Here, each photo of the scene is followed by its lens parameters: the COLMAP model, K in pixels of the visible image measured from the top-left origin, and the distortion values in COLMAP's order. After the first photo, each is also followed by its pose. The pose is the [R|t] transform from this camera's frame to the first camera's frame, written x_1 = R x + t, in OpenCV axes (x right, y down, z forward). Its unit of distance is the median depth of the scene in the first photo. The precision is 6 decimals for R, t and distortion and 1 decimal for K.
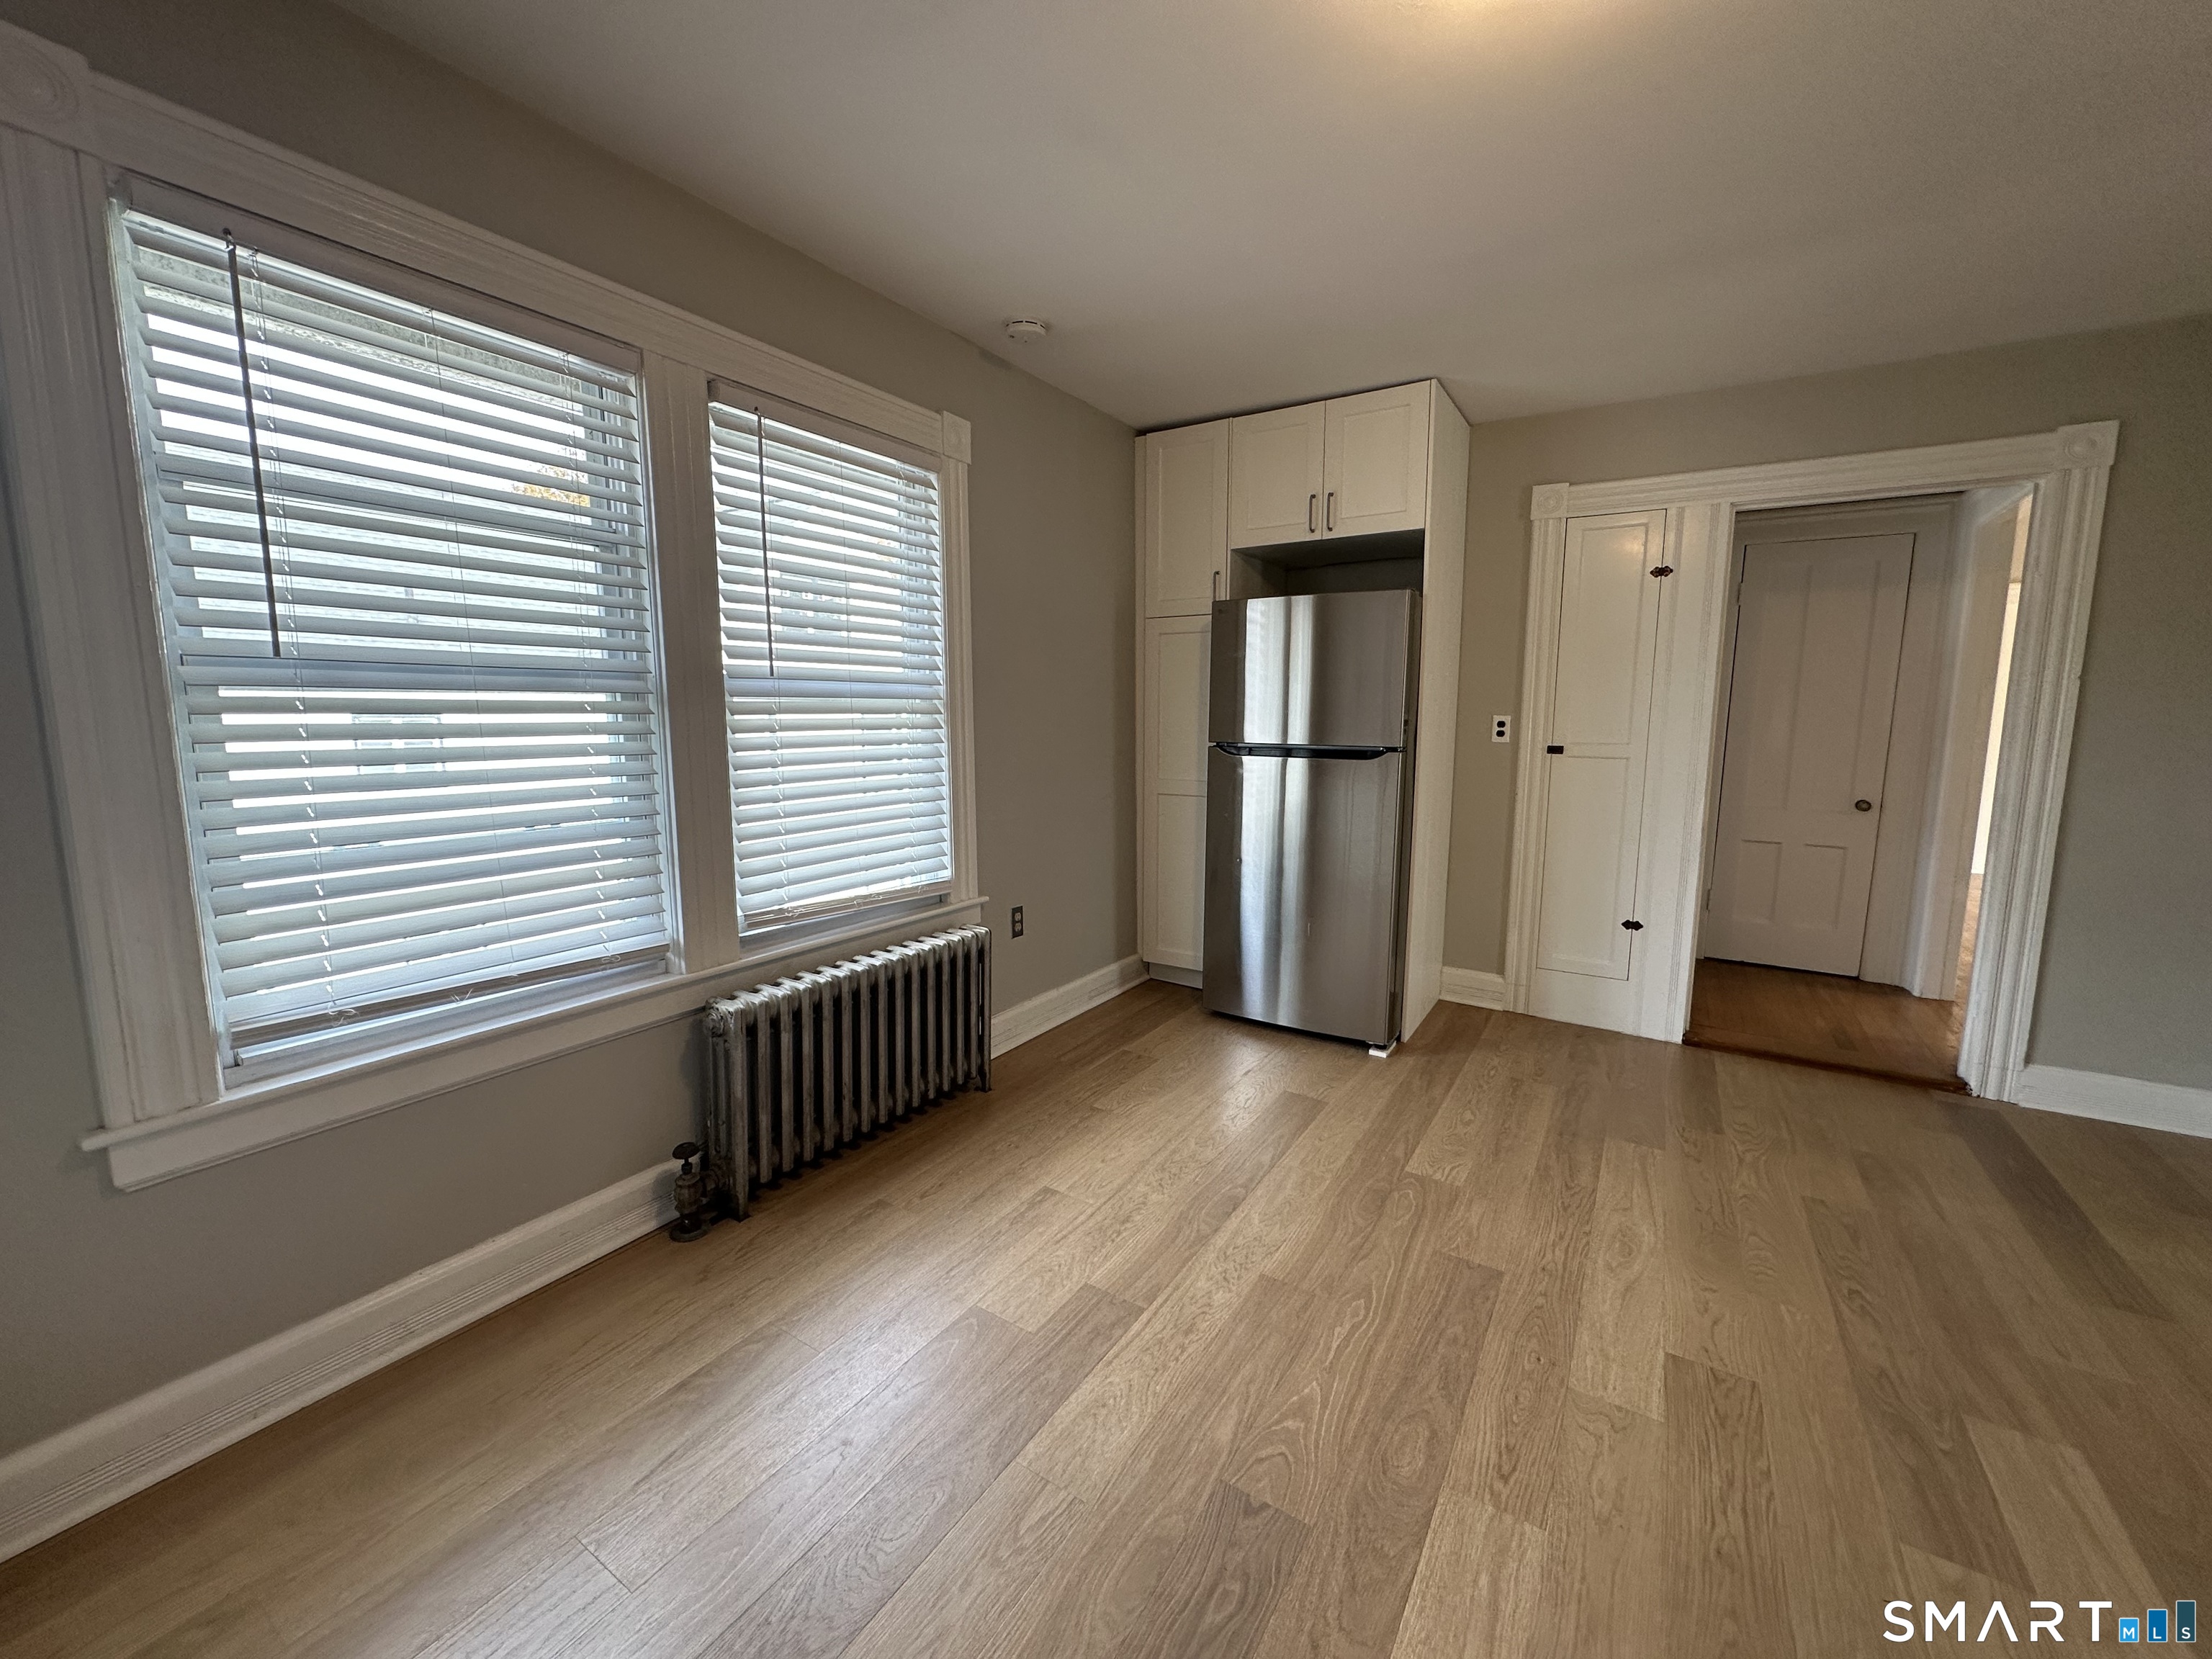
lens RADIAL K [[882.5, 0, 1110.7], [0, 882.5, 821.6], [0, 0, 1]] dist [-0.000883, 0.000400]
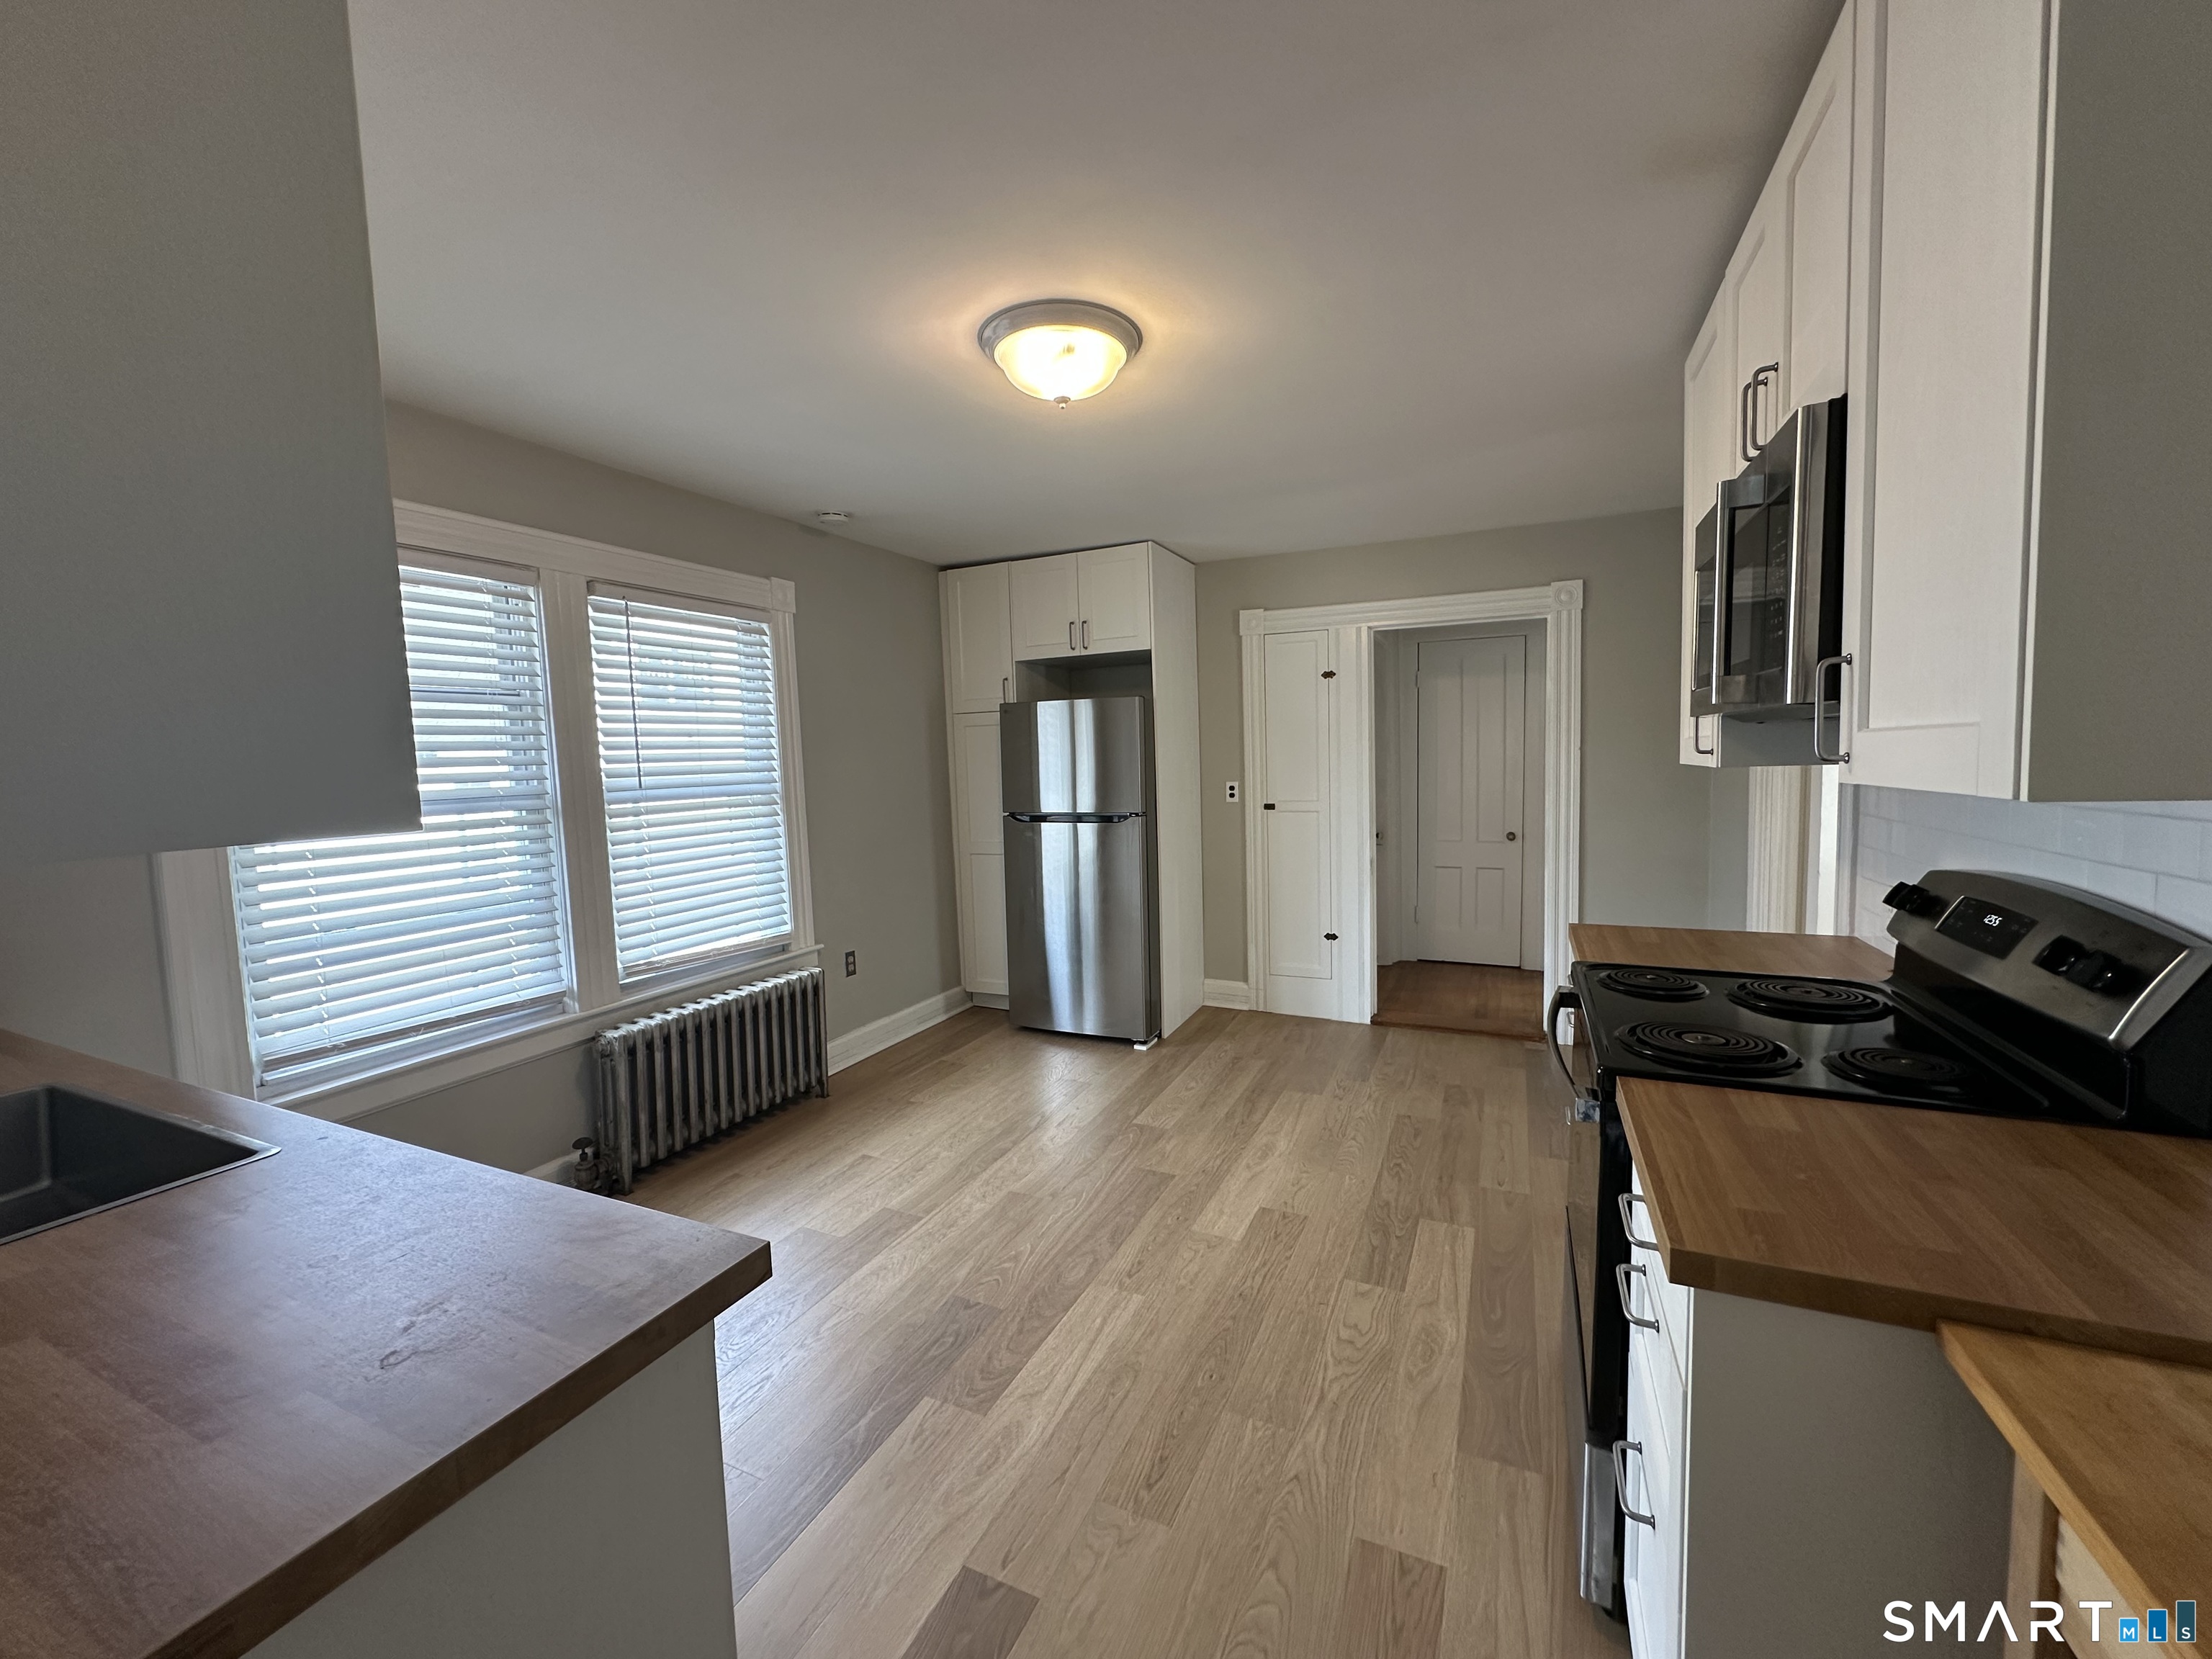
lens RADIAL K [[882.5, 0, 1111.0], [0, 882.5, 822.3], [0, 0, 1]] dist [-0.000883, 0.000400]
pose [[0.990587, -0.044133, 0.129575, 0.140285], [0.050716, 0.997561, -0.047954, -0.010368], [-0.127143, 0.054074, 0.990409, -0.392793]]
